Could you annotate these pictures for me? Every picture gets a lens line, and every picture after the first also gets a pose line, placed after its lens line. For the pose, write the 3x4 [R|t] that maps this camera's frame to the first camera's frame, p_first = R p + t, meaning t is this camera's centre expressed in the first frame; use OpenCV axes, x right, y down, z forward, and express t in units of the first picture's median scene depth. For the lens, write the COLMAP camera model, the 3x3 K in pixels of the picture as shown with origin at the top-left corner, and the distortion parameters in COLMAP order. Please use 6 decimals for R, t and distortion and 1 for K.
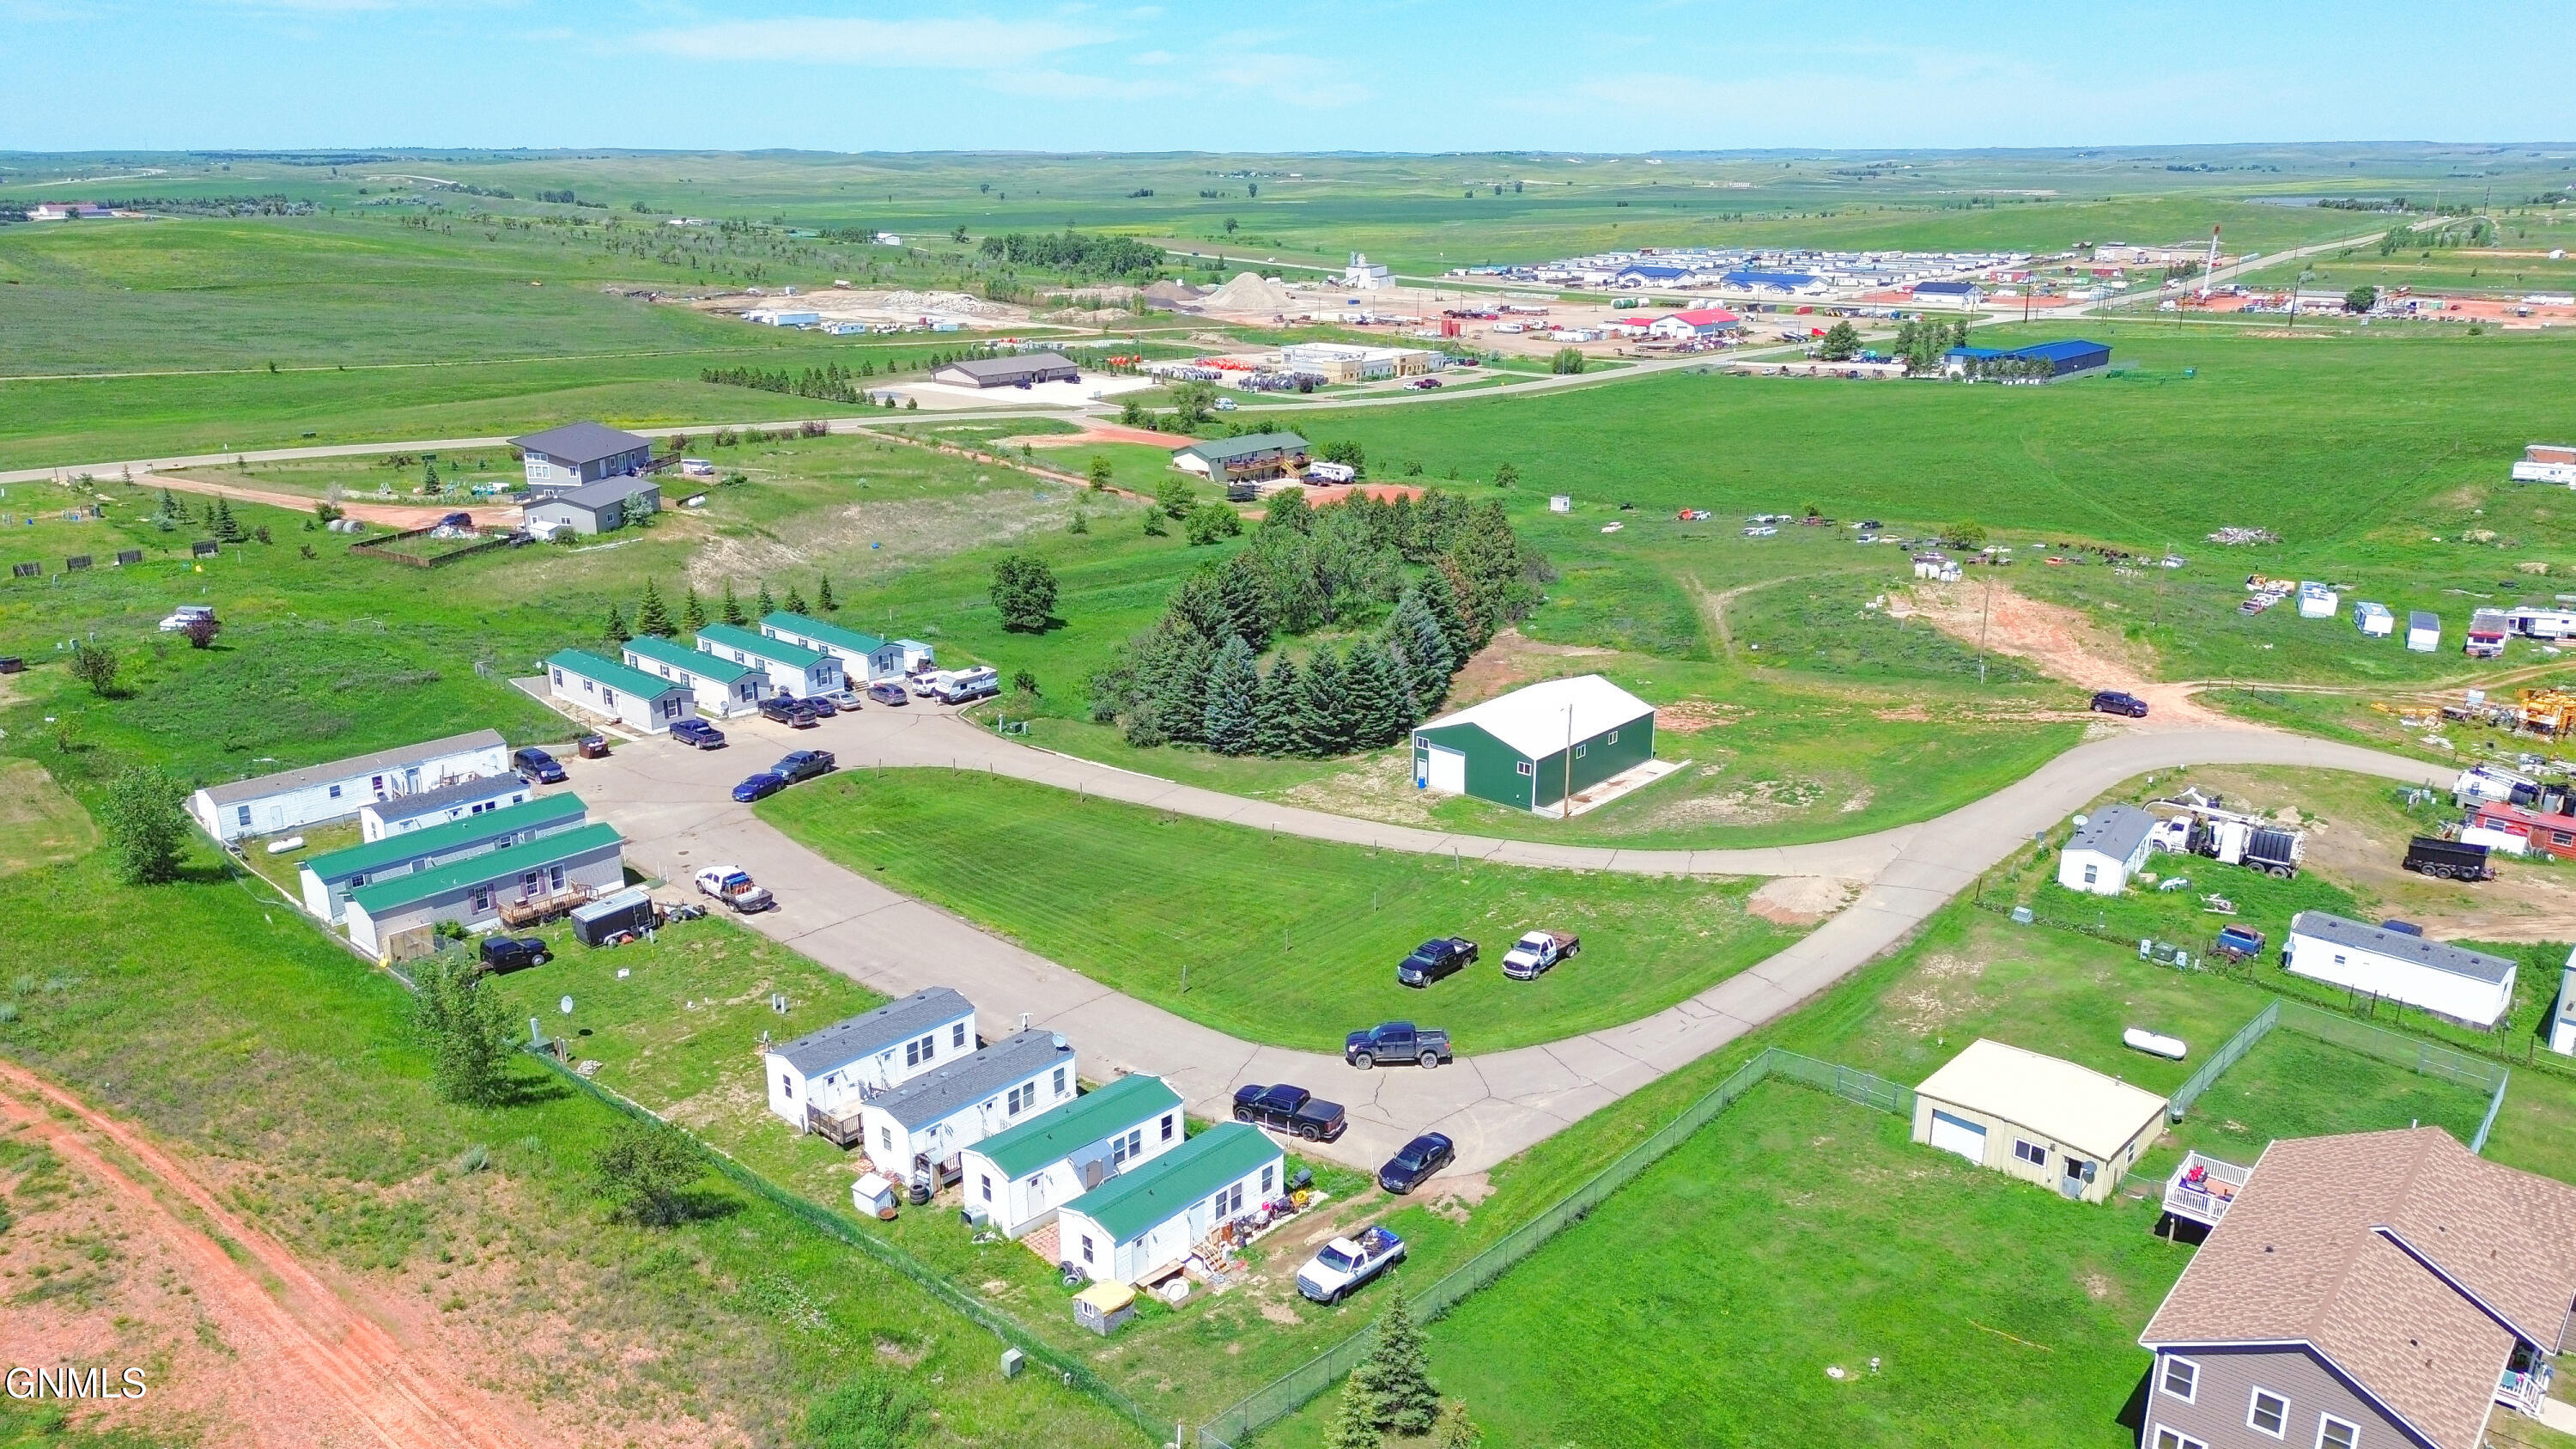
lens RADIAL K [[1825.4, 0, 1286.9], [0, 1825.4, 724.0], [0, 0, 1]] dist [0.072654, -0.067568]
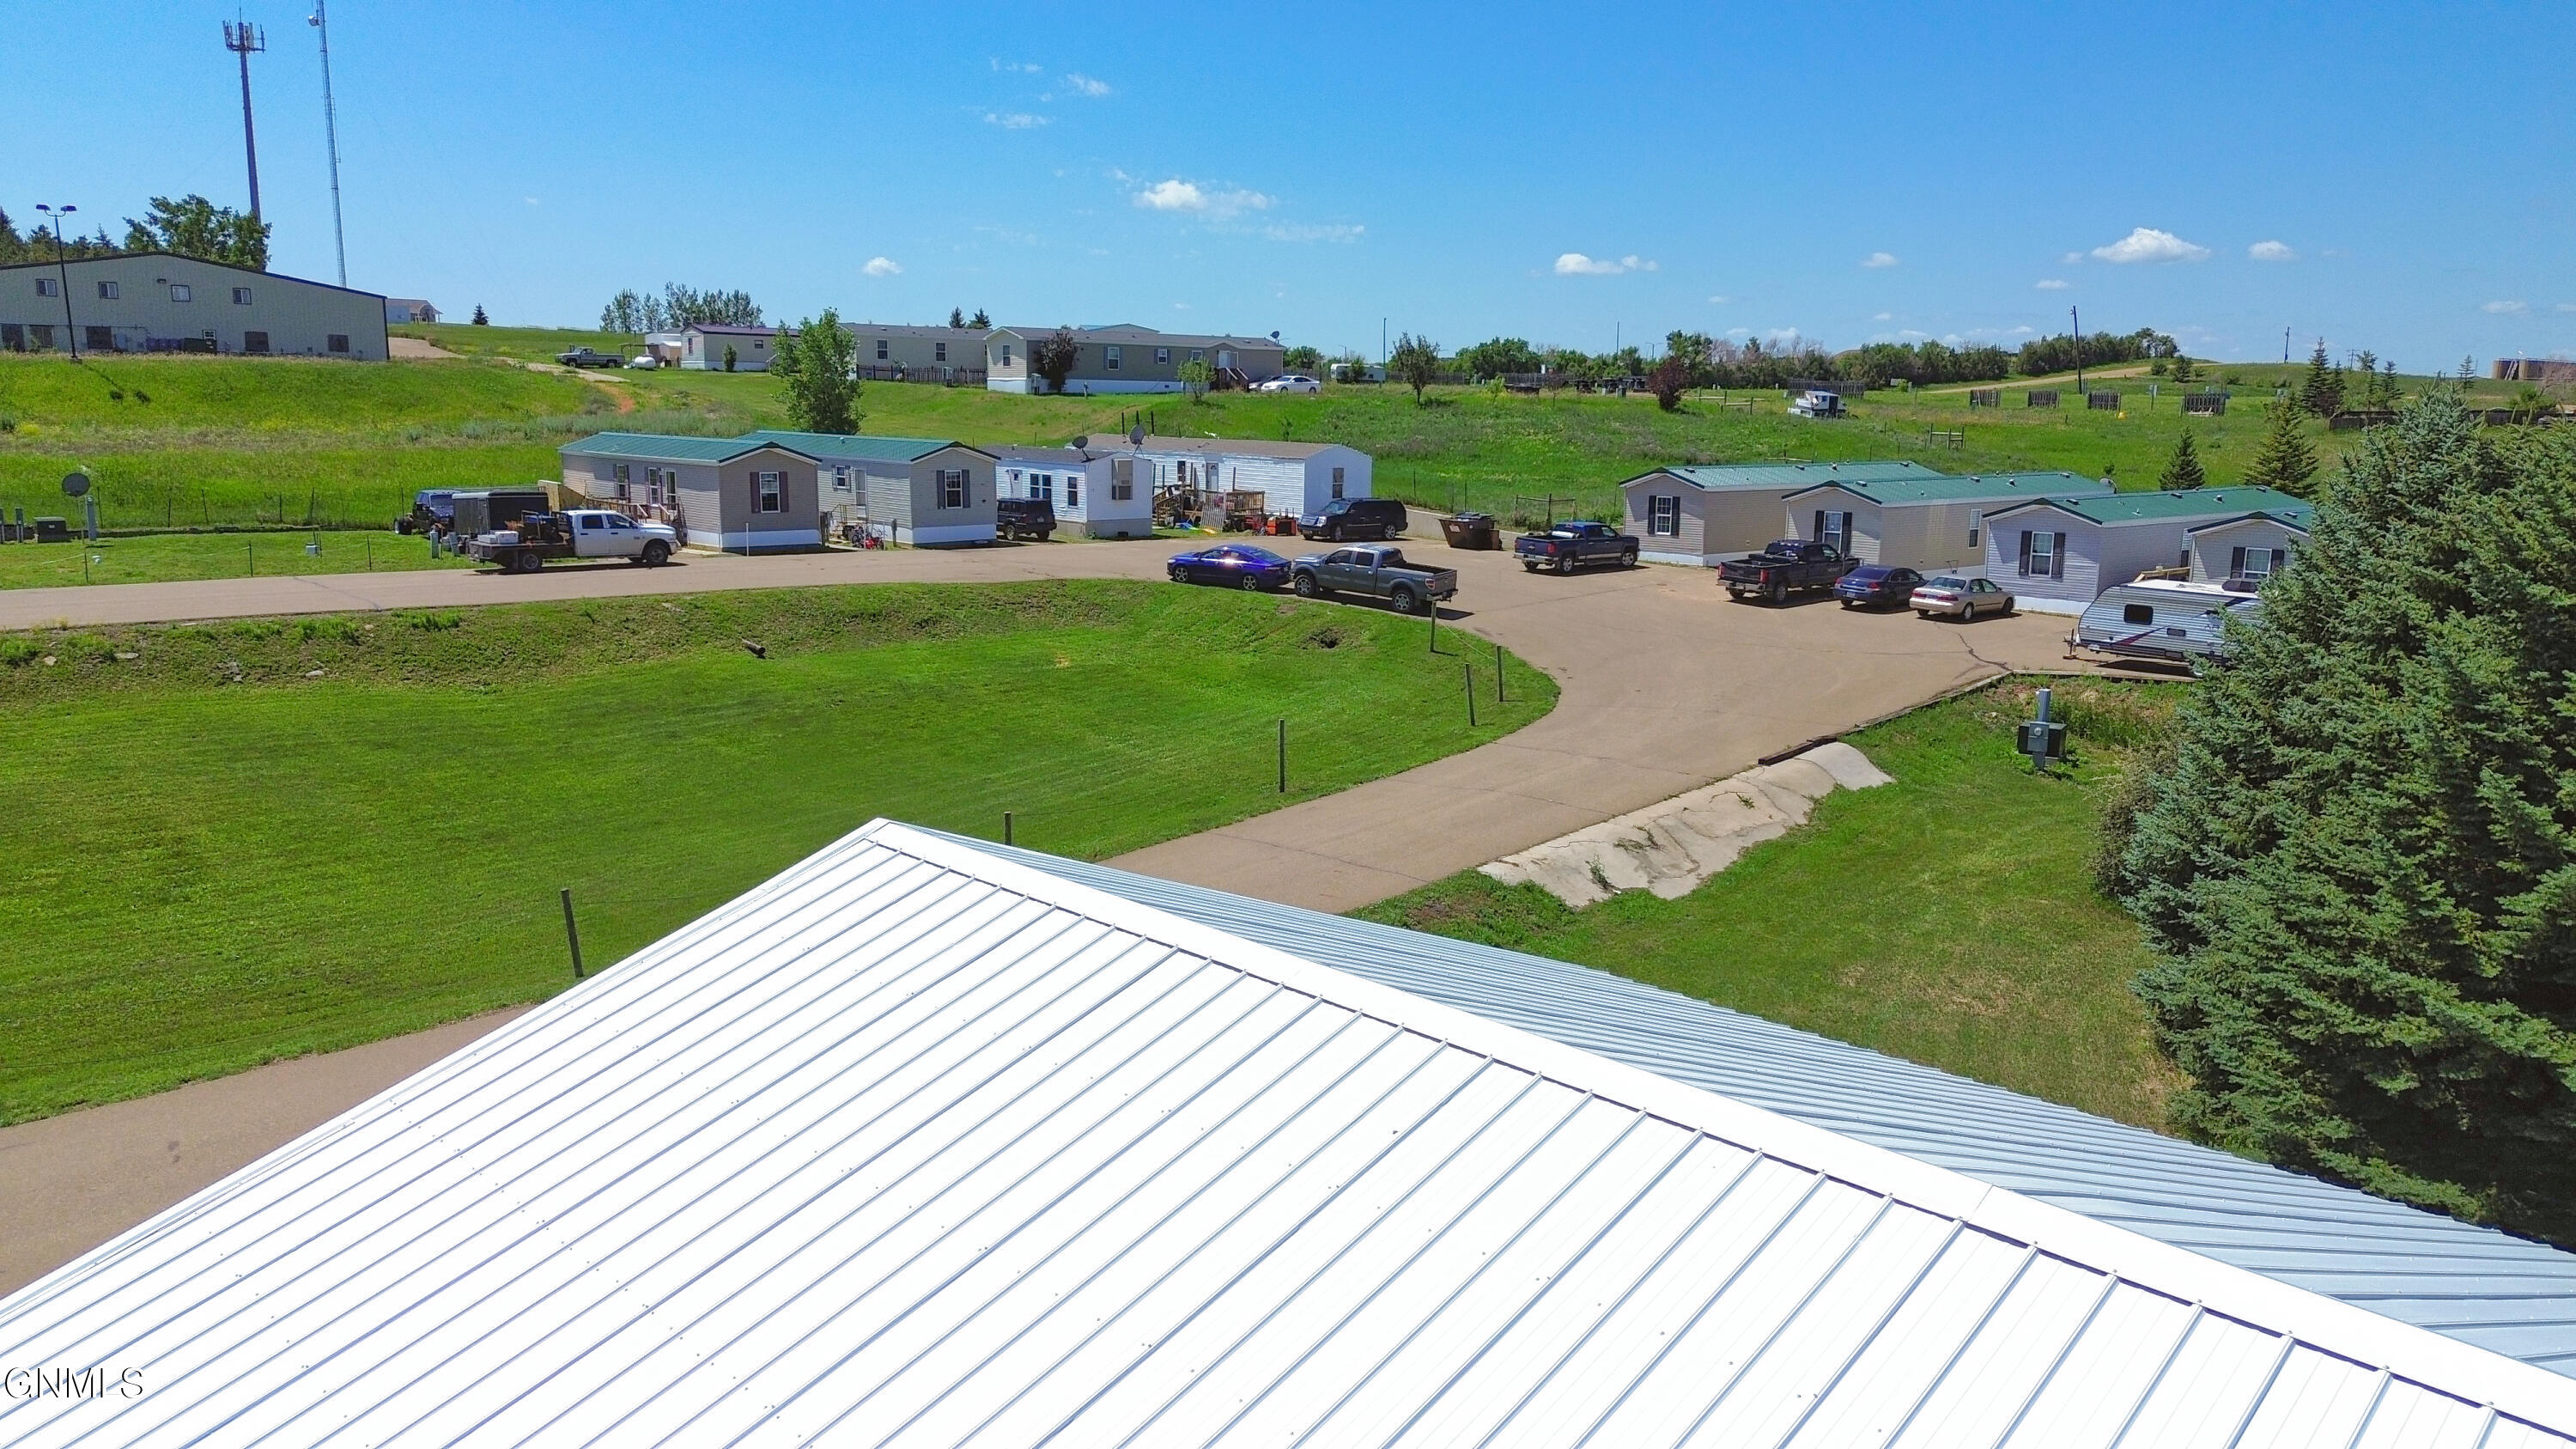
lens RADIAL K [[1827.8, 0, 1287.7], [0, 1827.8, 723.9], [0, 0, 1]] dist [0.072780, -0.071868]
pose [[-0.097593, 0.174705, -0.979772, 0.148601], [-0.306872, 0.931221, 0.196615, -0.021372], [0.946734, 0.319853, -0.037269, 0.901460]]
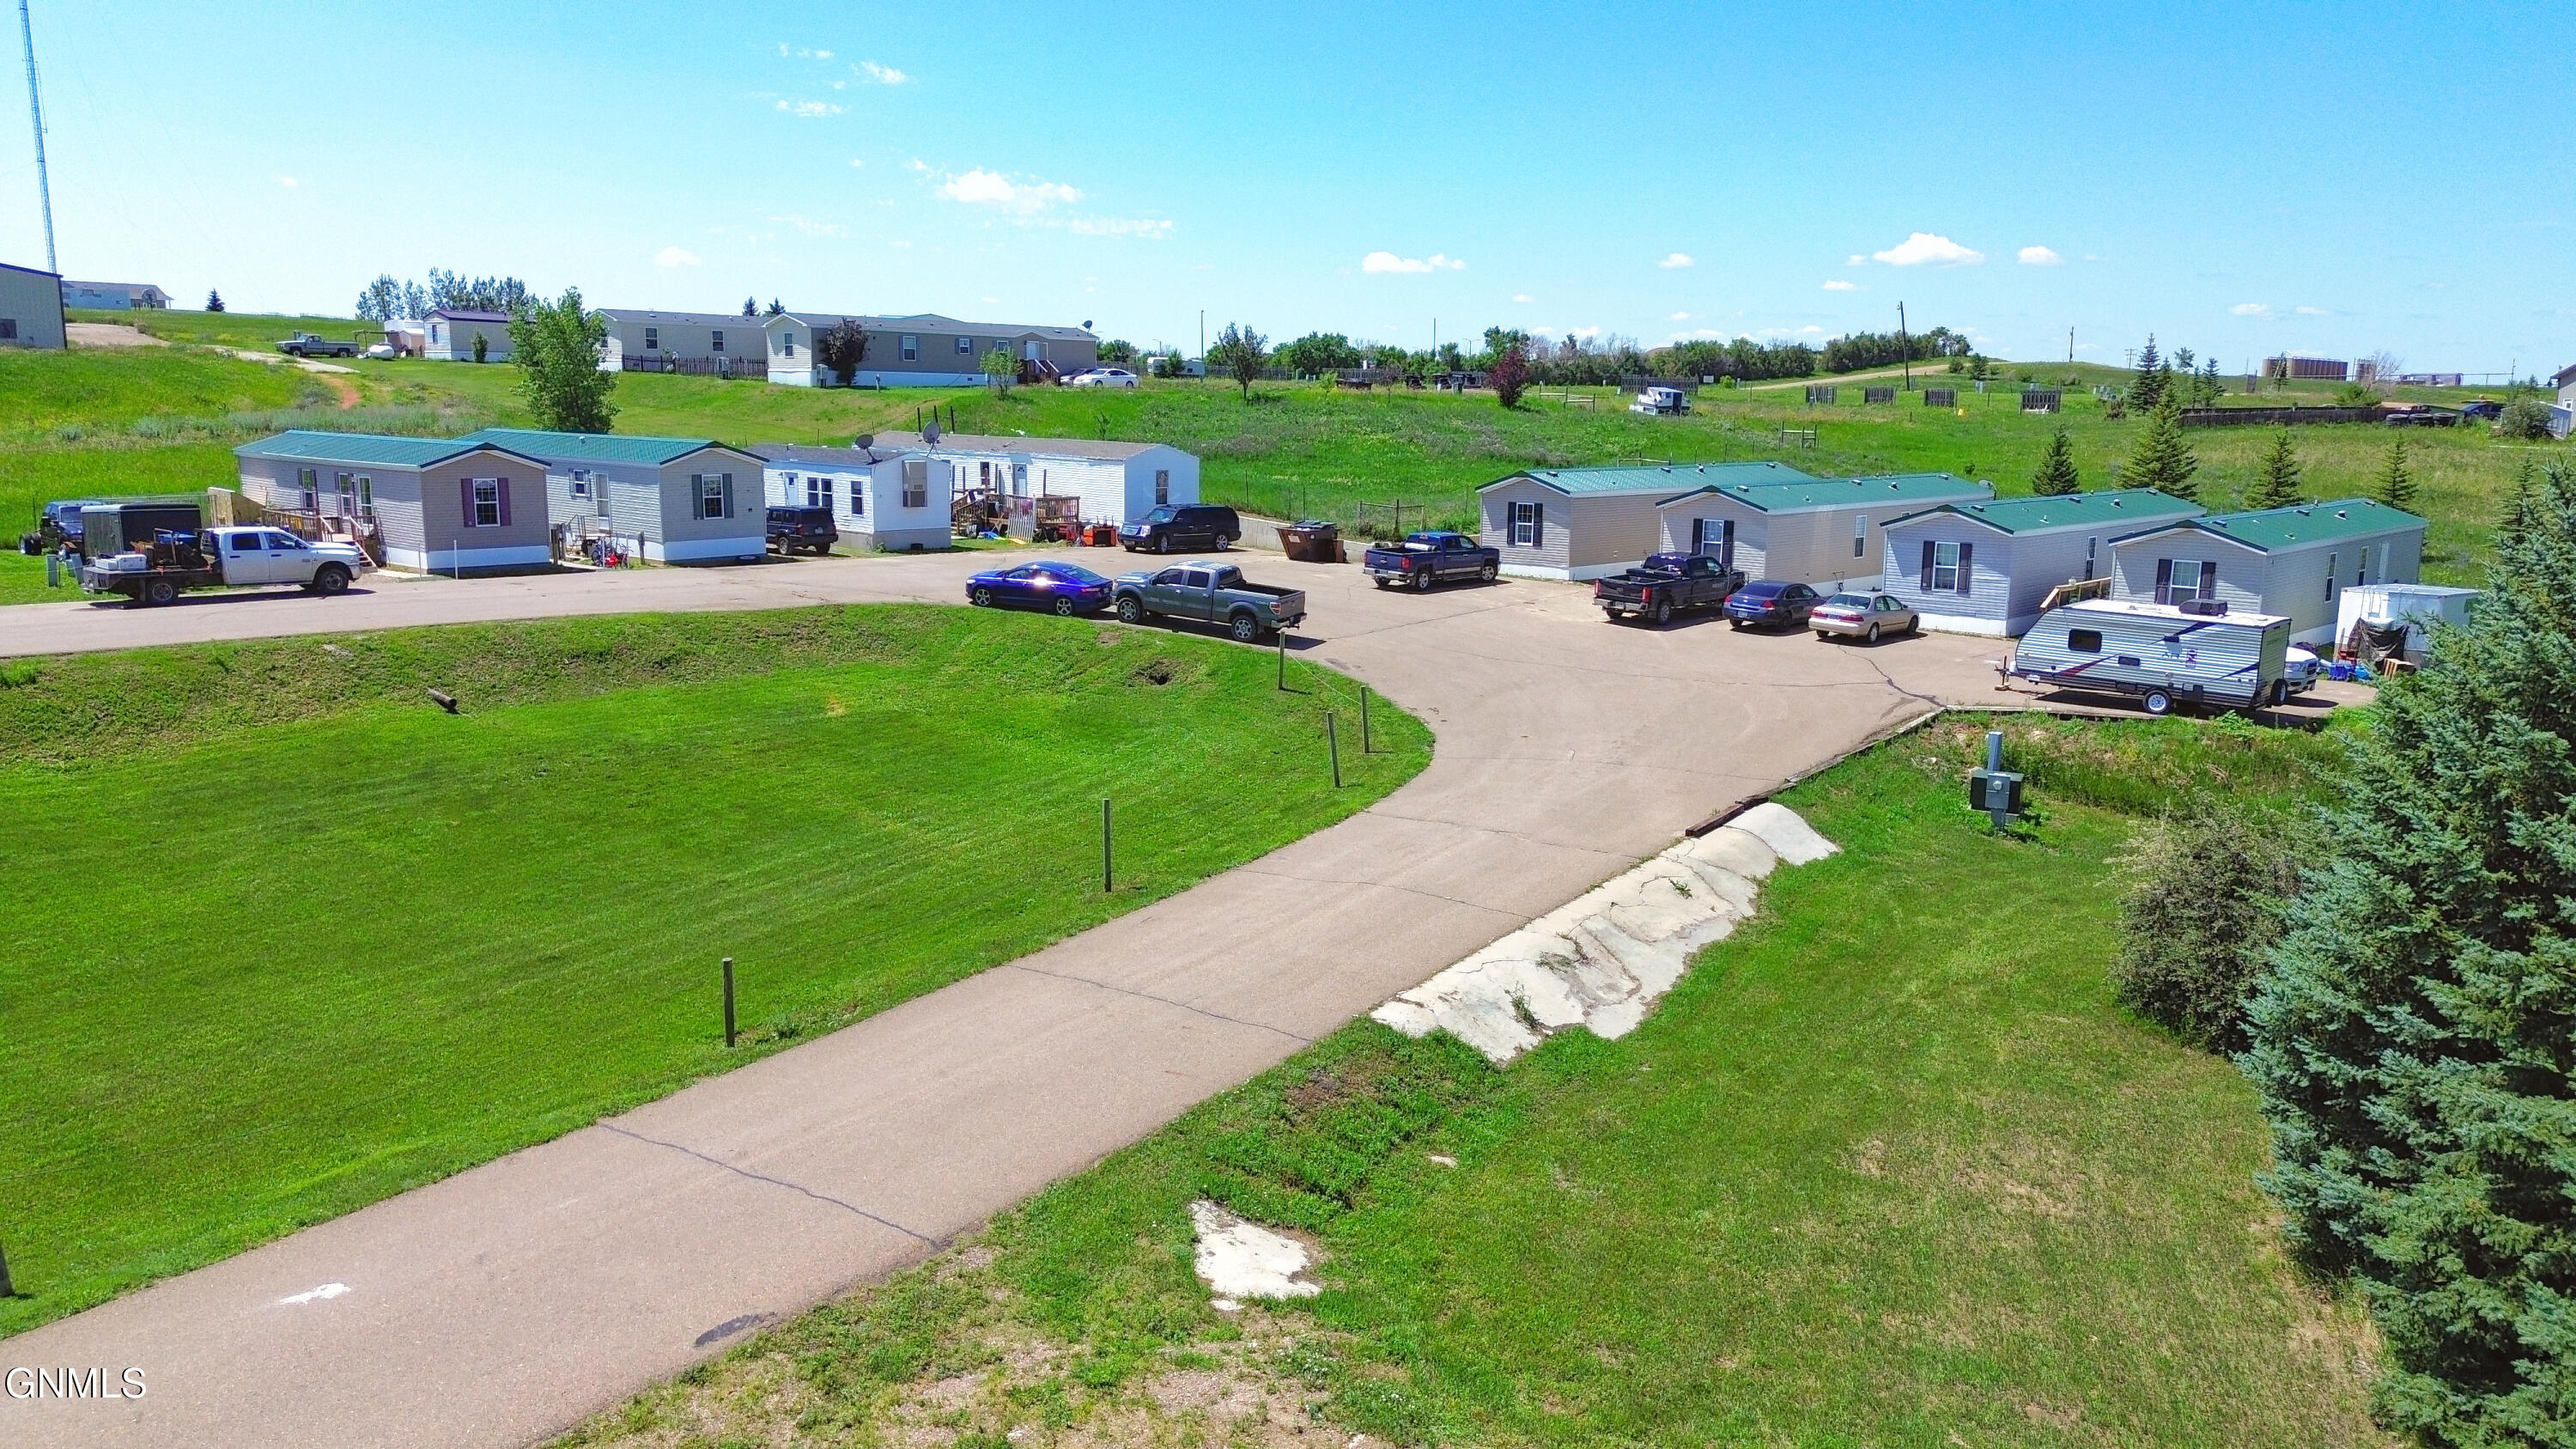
lens RADIAL K [[1825.4, 0, 1290.0], [0, 1825.4, 720.0], [0, 0, 1]] dist [0.087535, -0.104139]
pose [[0.003442, 0.175707, -0.984436, 0.094839], [-0.309500, 0.936292, 0.166032, -0.019255], [0.950893, 0.304111, 0.057604, 0.896017]]
